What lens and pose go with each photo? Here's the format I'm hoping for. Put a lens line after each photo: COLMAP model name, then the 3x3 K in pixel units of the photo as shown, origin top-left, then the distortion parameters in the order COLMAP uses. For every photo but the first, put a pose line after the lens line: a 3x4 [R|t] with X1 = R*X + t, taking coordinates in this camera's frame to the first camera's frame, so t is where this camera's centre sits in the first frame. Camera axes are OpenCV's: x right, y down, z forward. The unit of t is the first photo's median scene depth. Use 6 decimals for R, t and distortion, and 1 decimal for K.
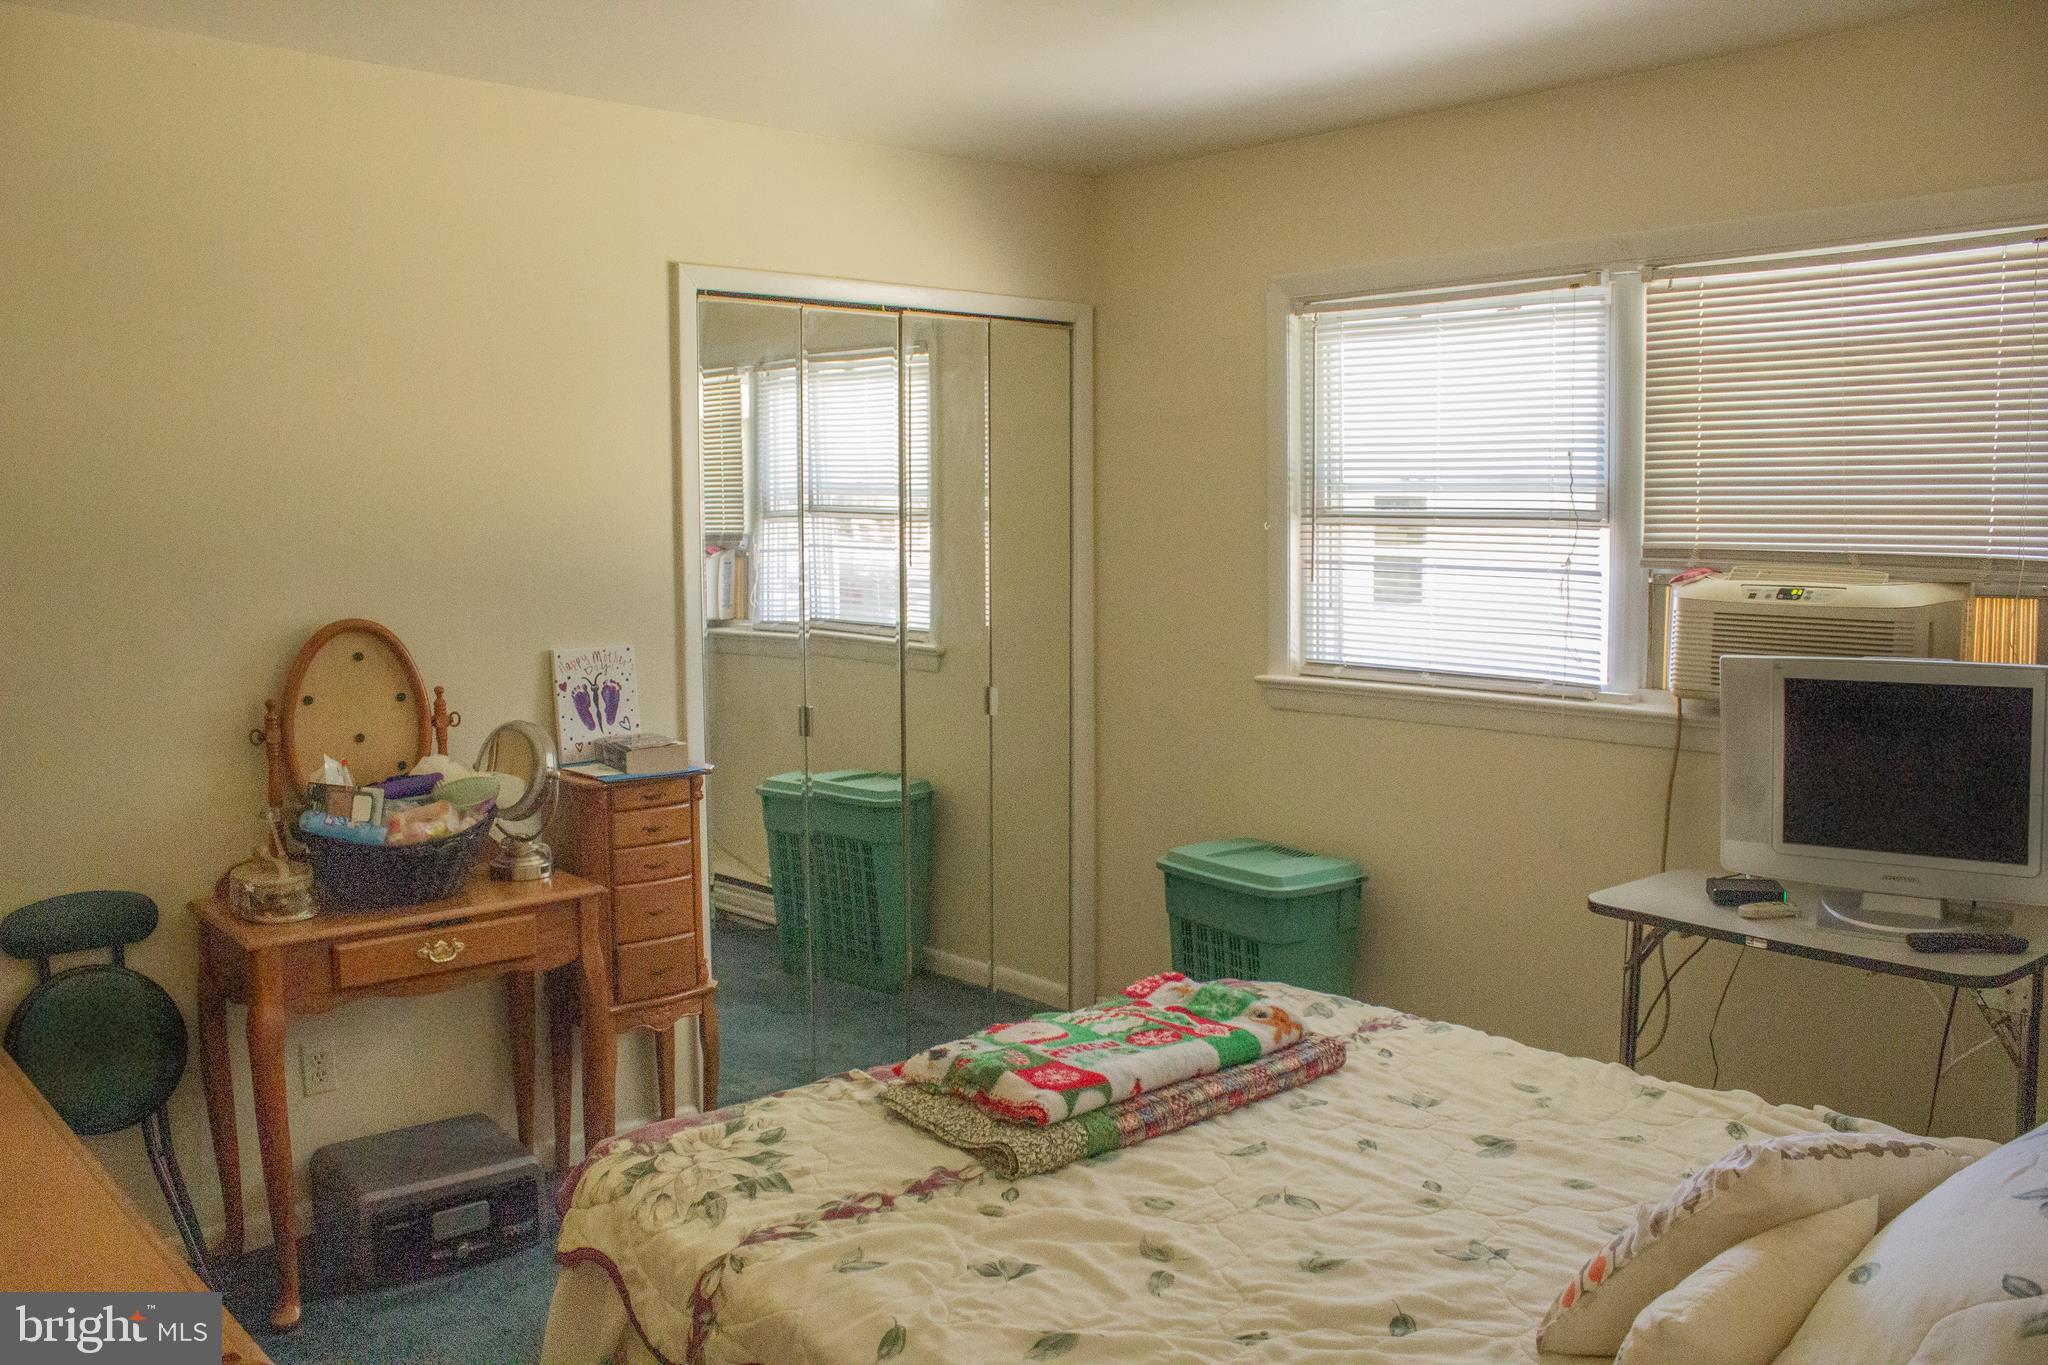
lens RADIAL K [[1706.9, 0, 1029.4], [0, 1706.9, 674.1], [0, 0, 1]] dist [-0.157201, 0.142628]
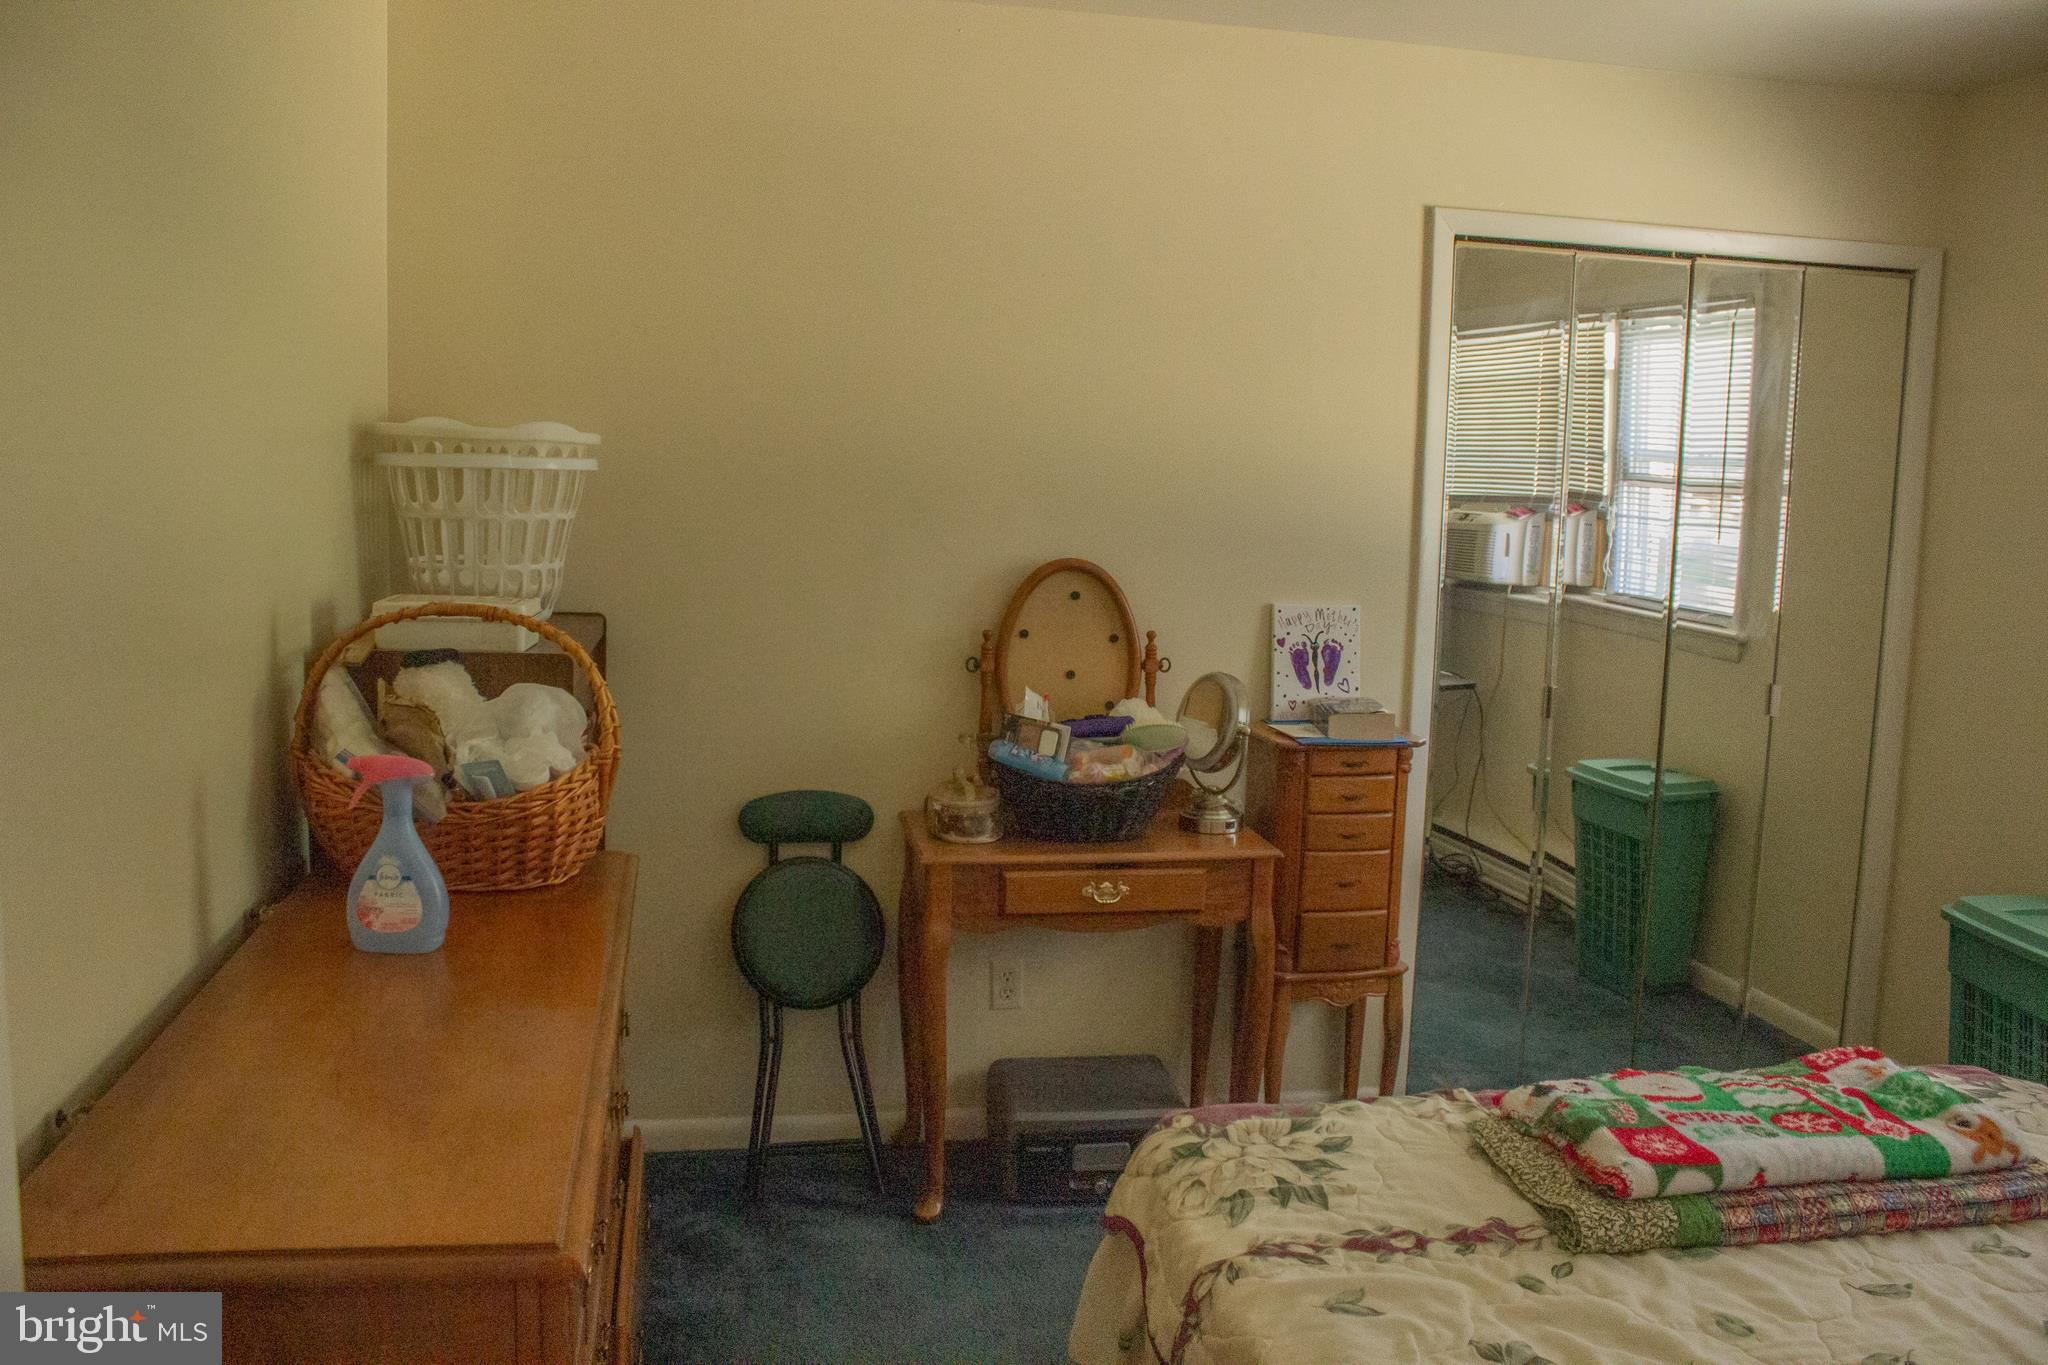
lens RADIAL K [[1706.9, 0, 1000.9], [0, 1706.9, 664.0], [0, 0, 1]] dist [-0.157201, 0.142628]
pose [[0.858693, 0.092540, -0.504067, 0.093492], [-0.081731, 0.995702, 0.043567, -0.010761], [0.505932, 0.003788, 0.862565, 0.074512]]
